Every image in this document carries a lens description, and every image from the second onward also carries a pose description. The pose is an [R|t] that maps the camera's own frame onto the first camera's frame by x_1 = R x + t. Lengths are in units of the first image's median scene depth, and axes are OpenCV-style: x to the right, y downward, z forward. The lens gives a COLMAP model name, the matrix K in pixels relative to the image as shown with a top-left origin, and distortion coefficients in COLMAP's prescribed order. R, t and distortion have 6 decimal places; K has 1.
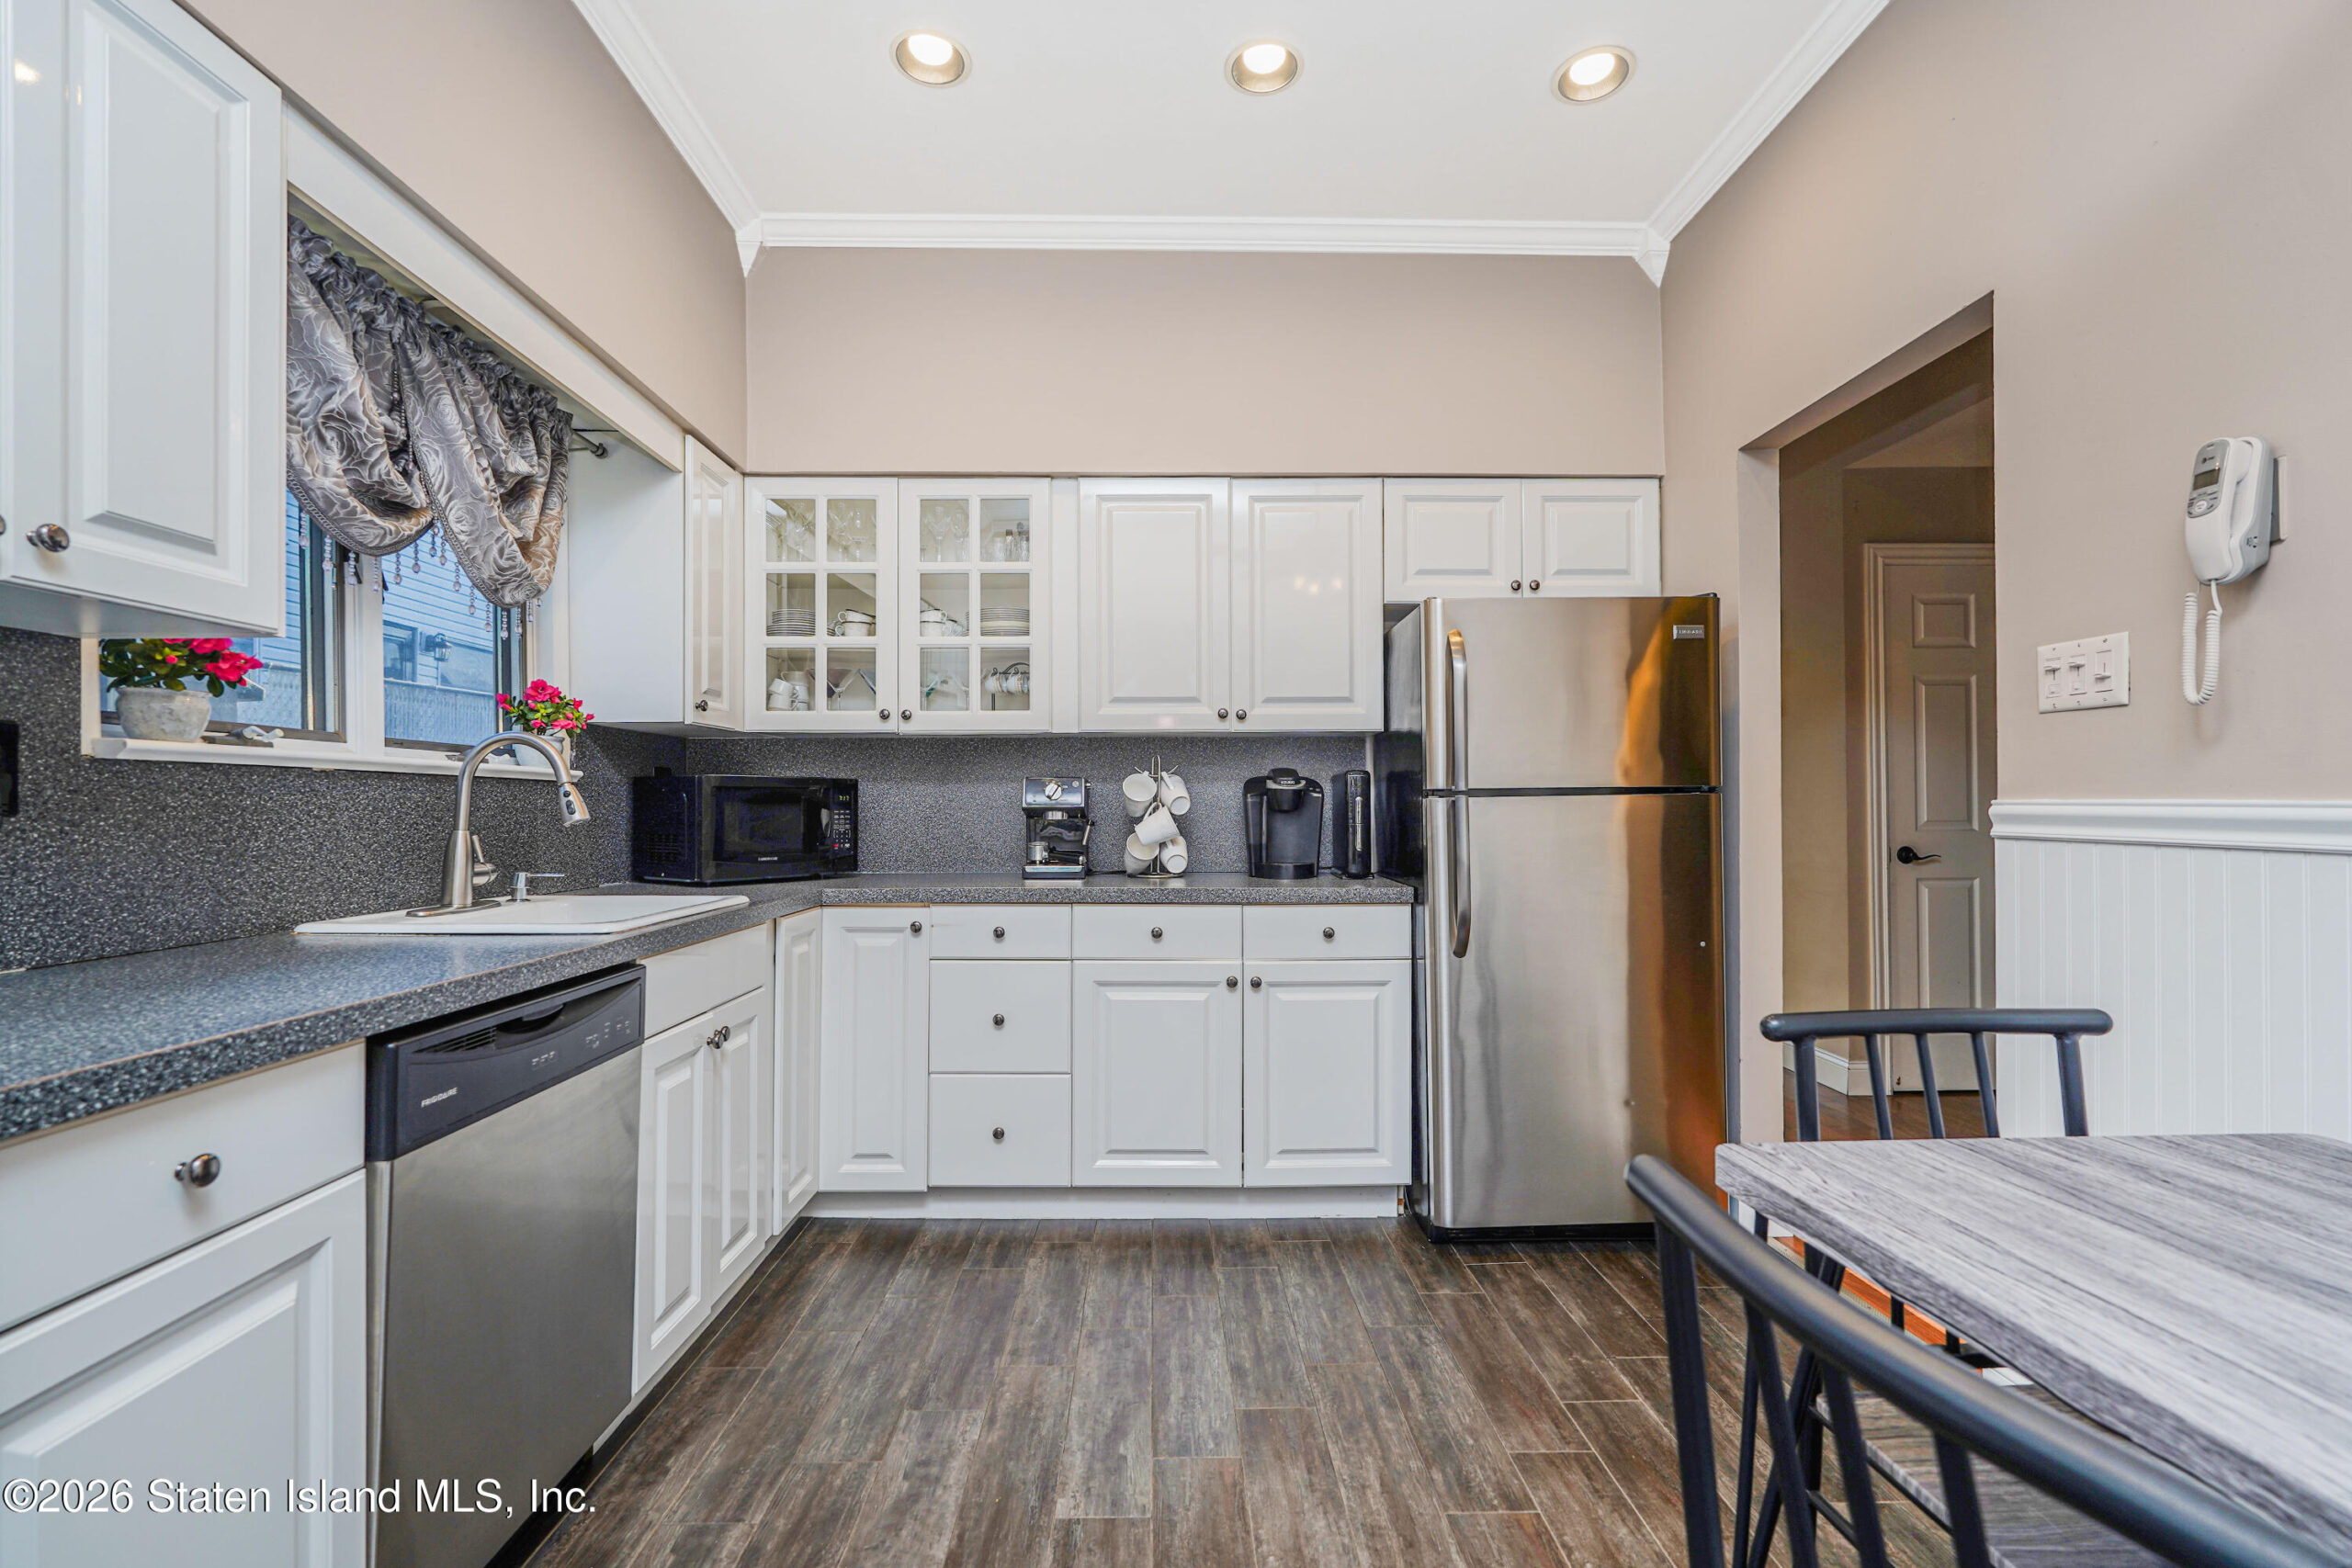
lens RADIAL K [[1056.8, 0, 1167.7], [0, 1056.8, 796.9], [0, 0, 1]] dist [-0.001303, -0.003751]
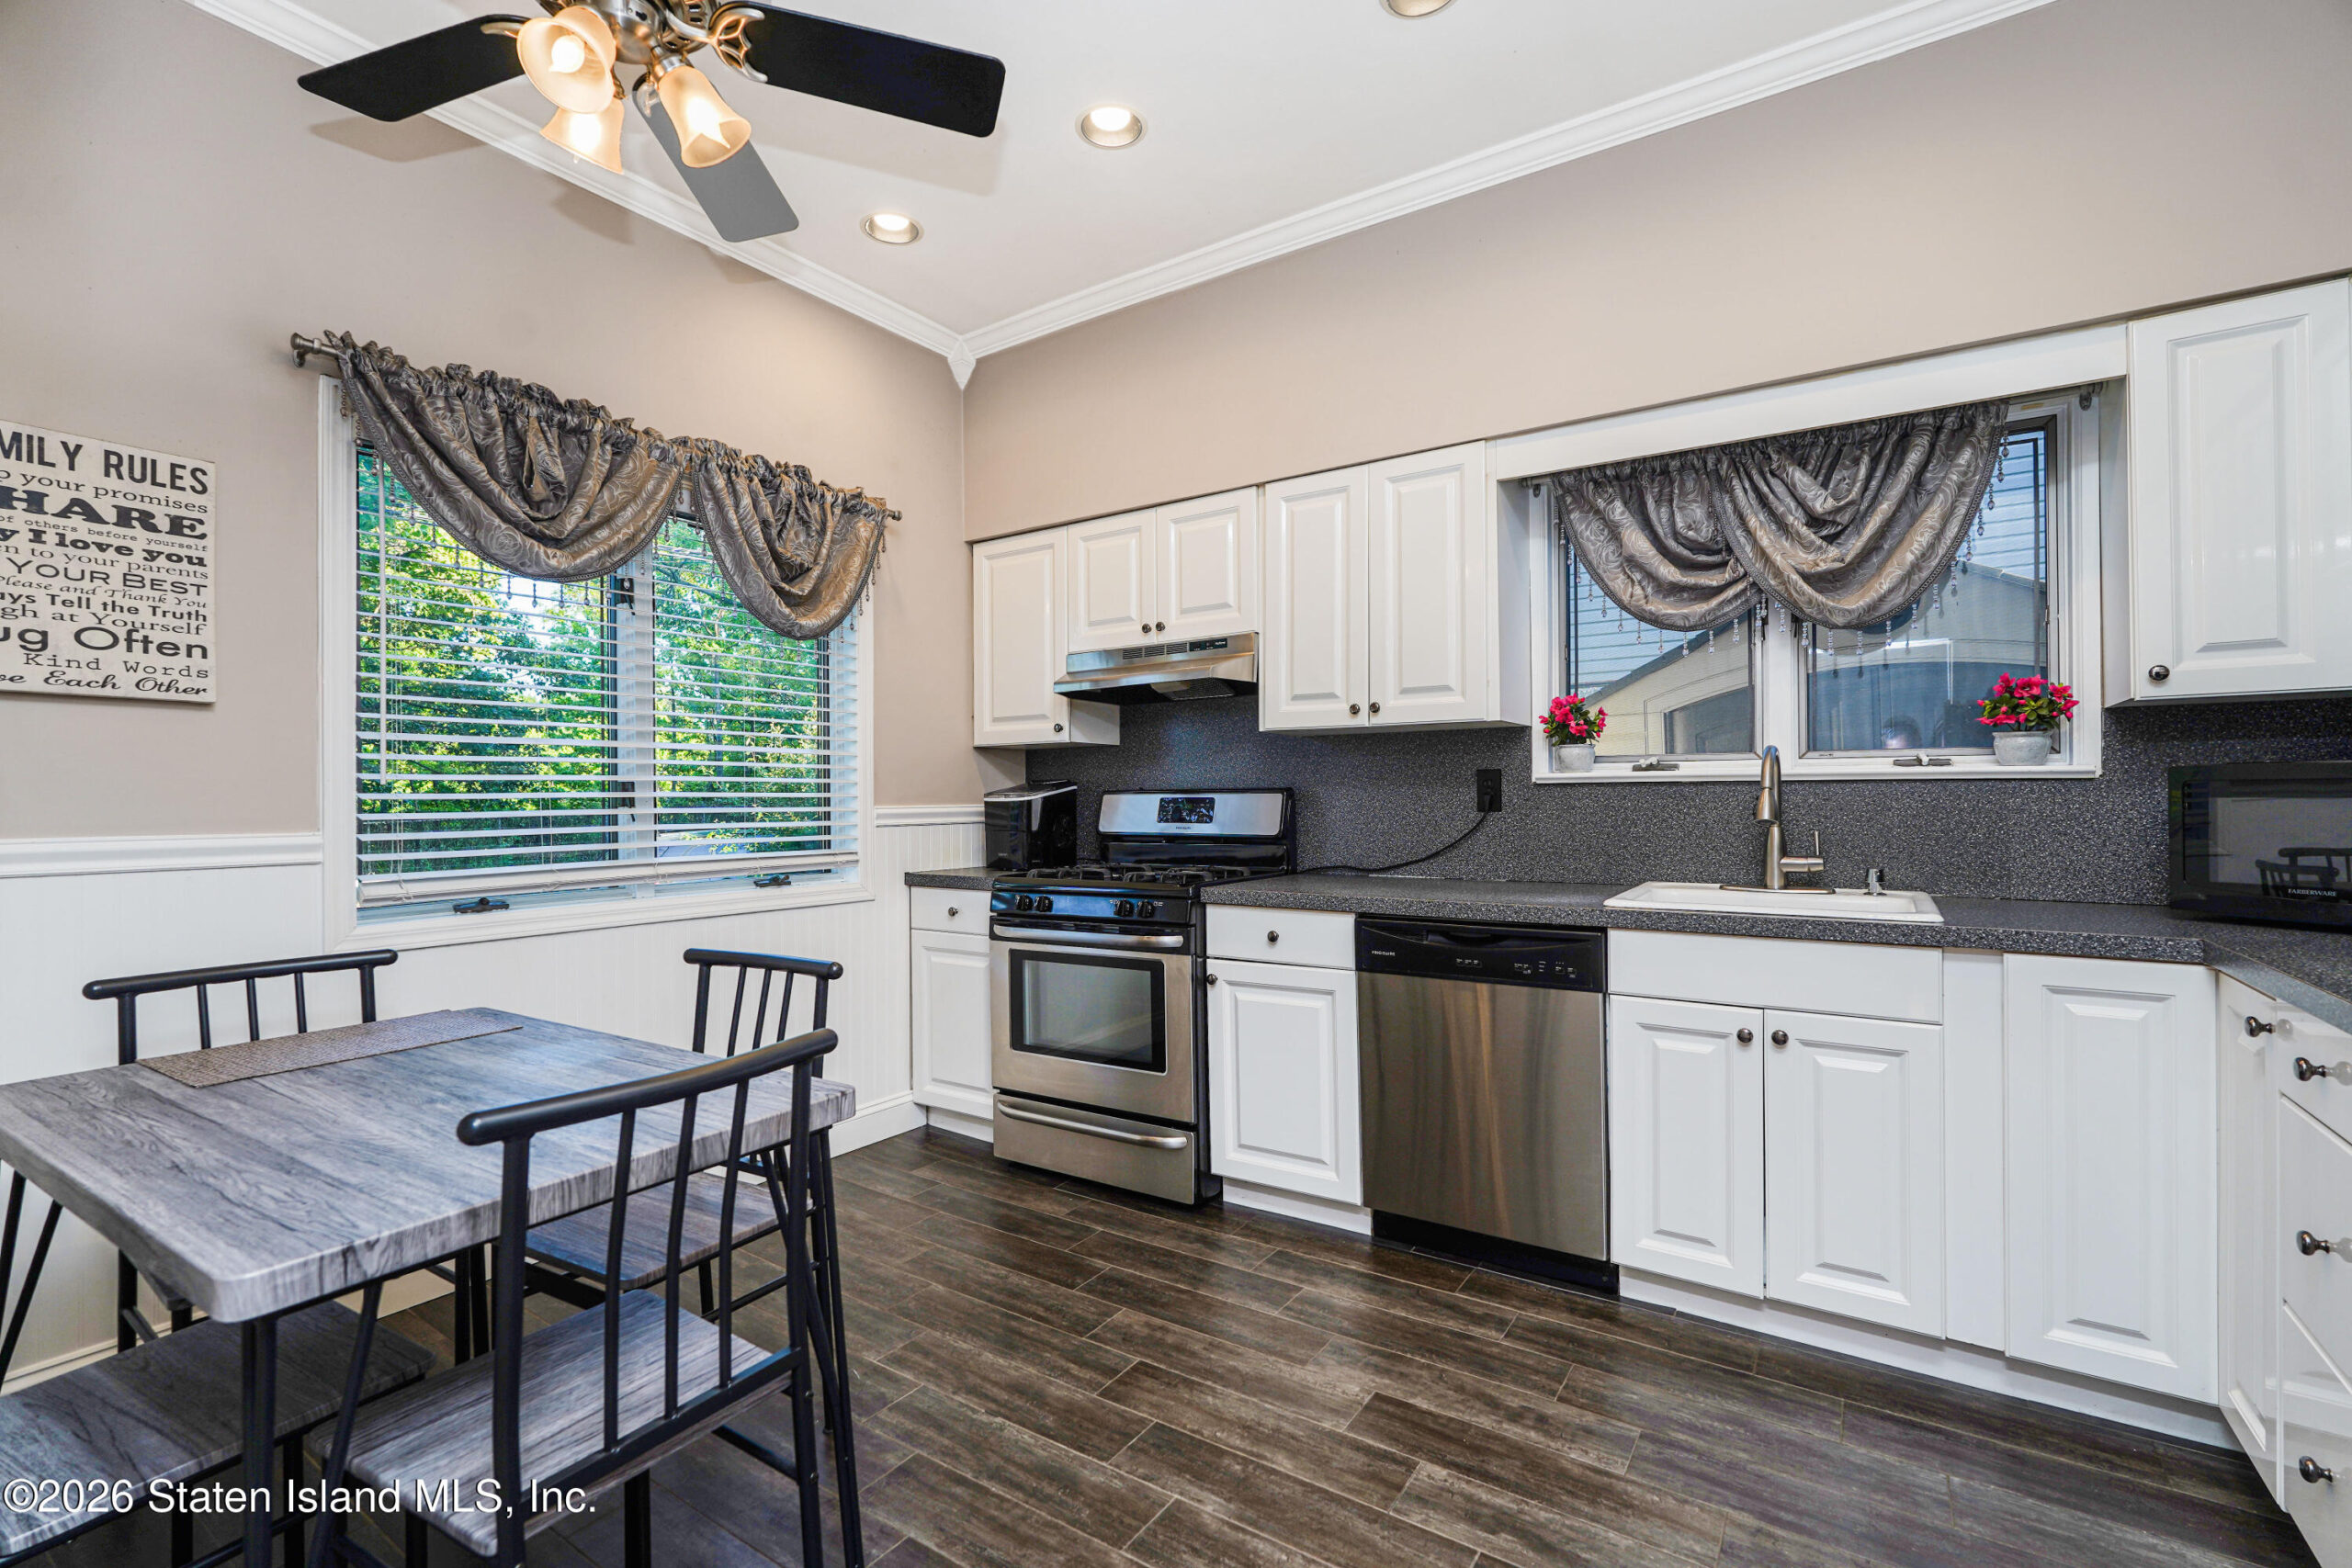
lens RADIAL K [[1056.8, 0, 1188.5], [0, 1056.8, 793.7], [0, 0, 1]] dist [-0.001303, -0.003751]
pose [[-0.568237, 0.006481, -0.822839, 0.569372], [0.016955, 0.999849, -0.003834, -0.010601], [0.822690, -0.016130, -0.568261, 0.872409]]
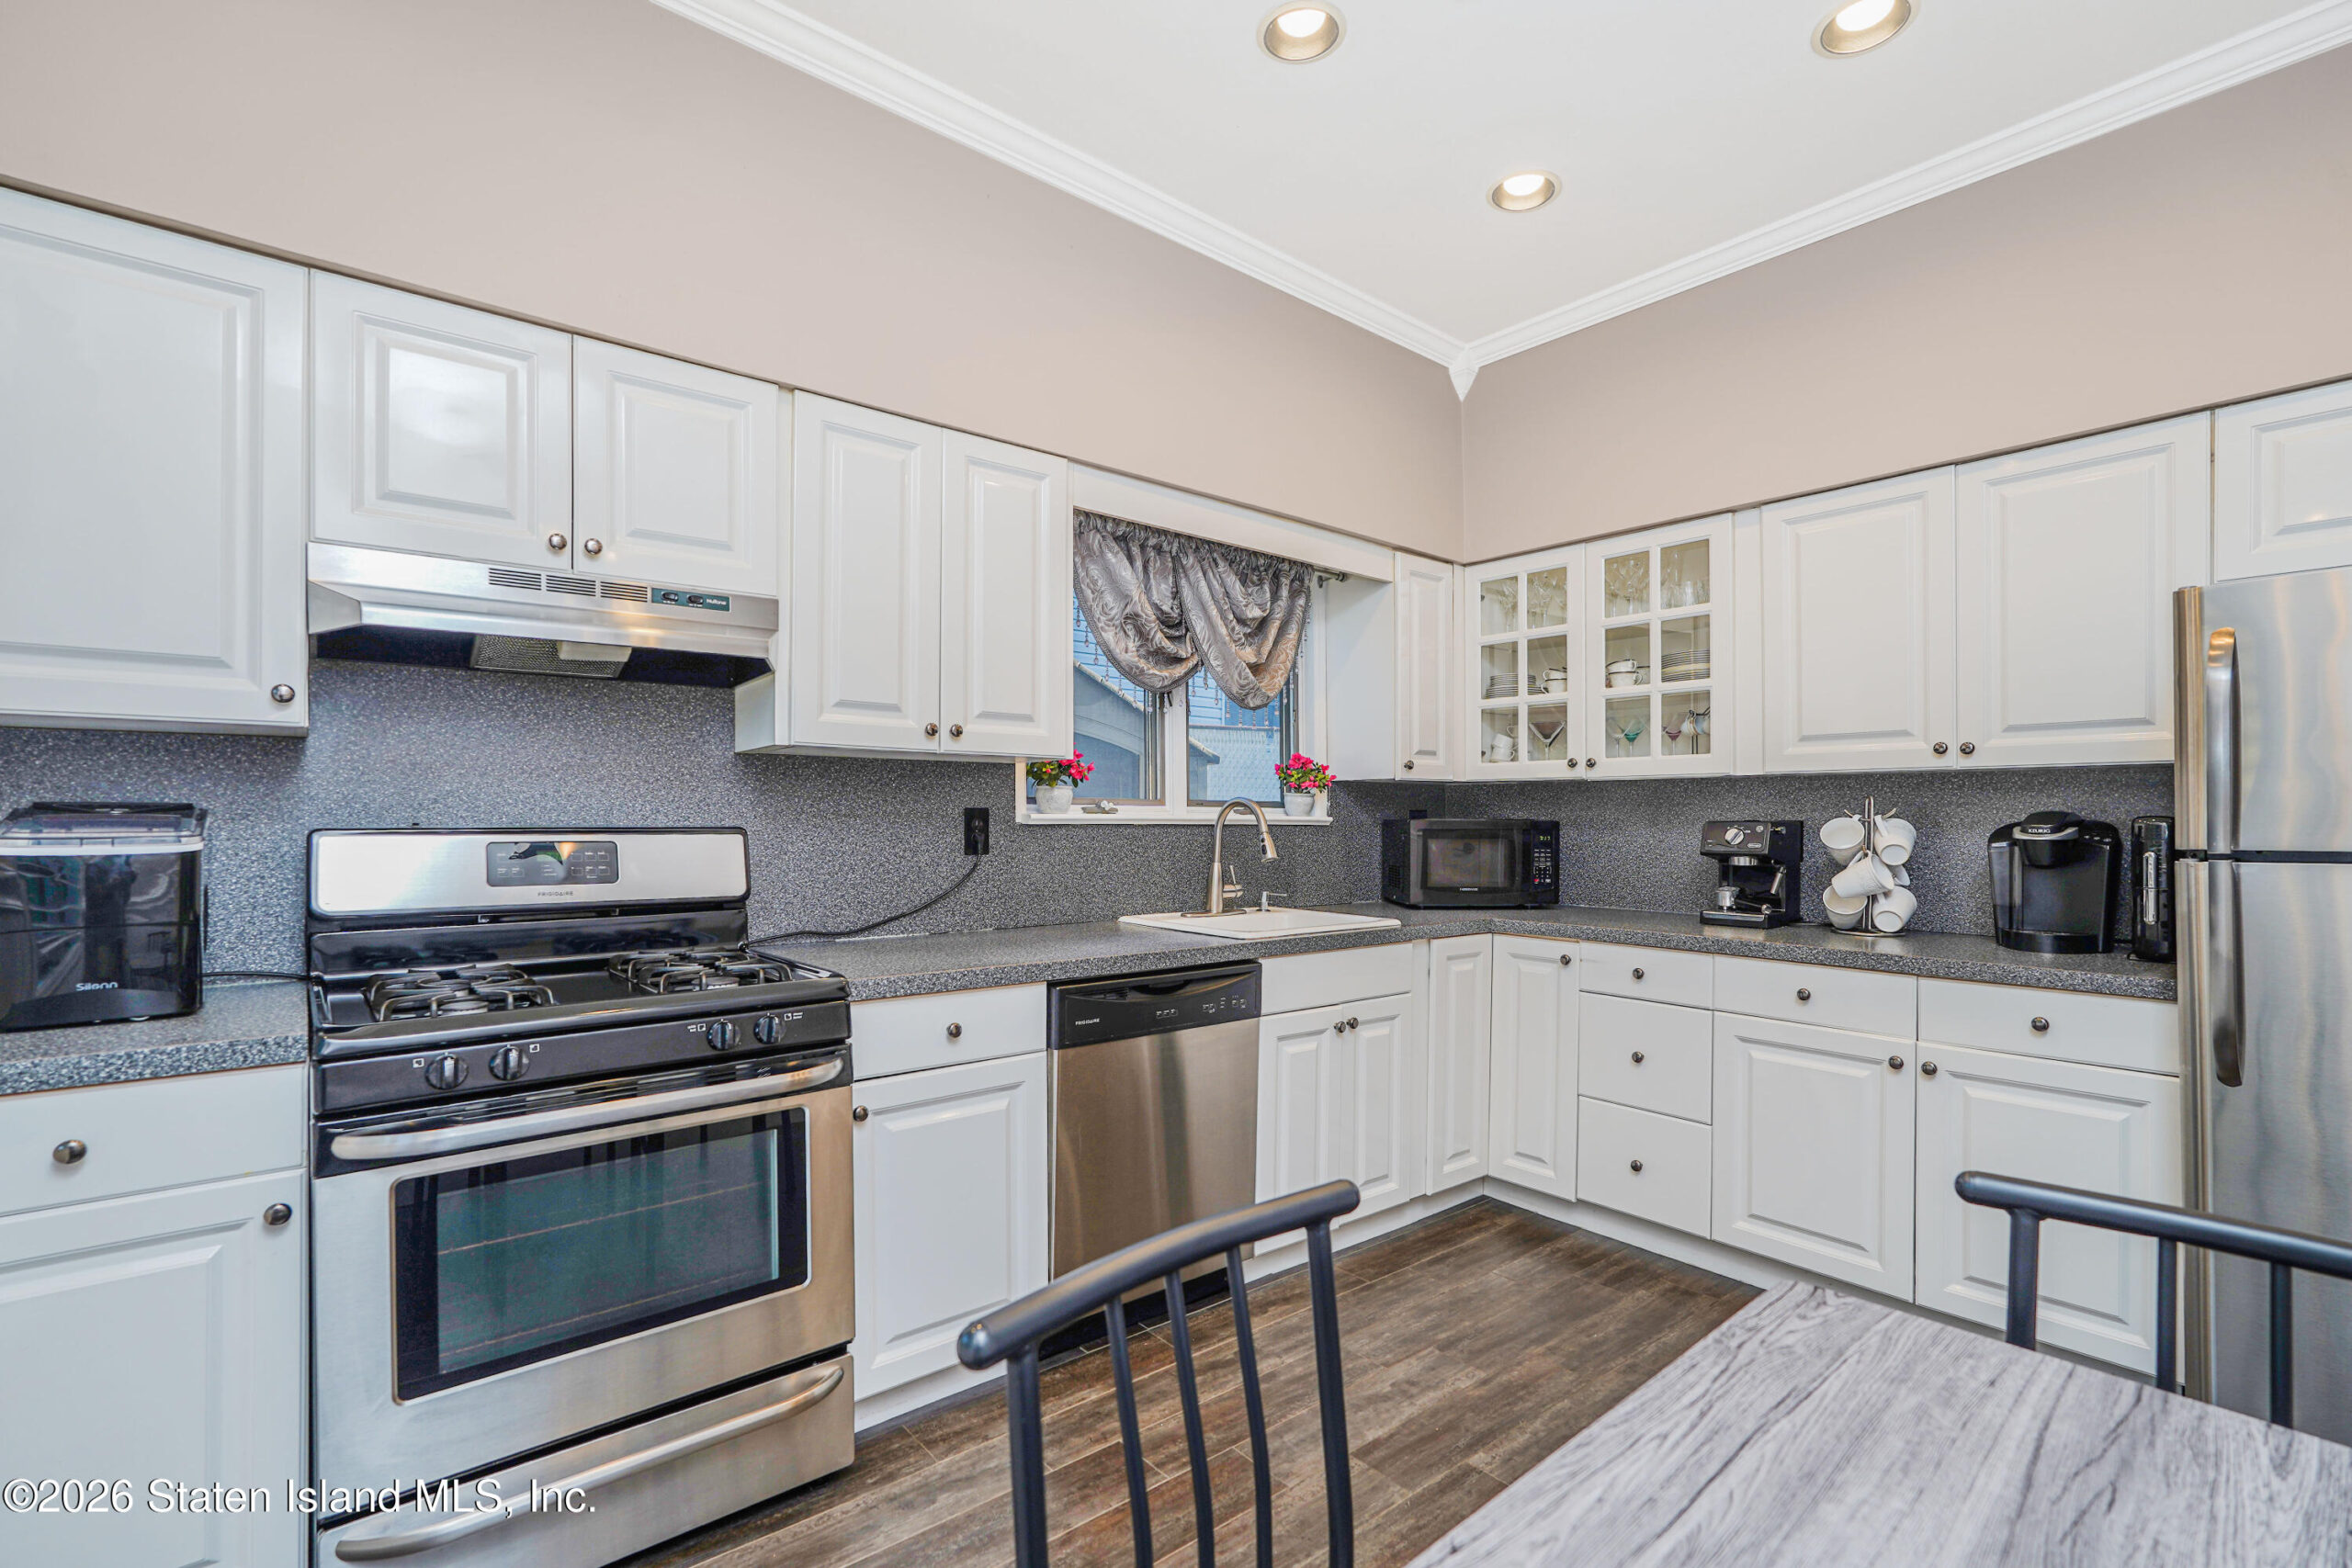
lens RADIAL K [[1056.8, 0, 1187.1], [0, 1056.8, 820.1], [0, 0, 1]] dist [-0.001303, -0.003751]
pose [[0.630928, 0.008508, -0.775795, 0.374641], [0.000369, 0.999936, 0.011266, -0.035510], [0.775842, -0.007394, 0.630884, 0.001867]]
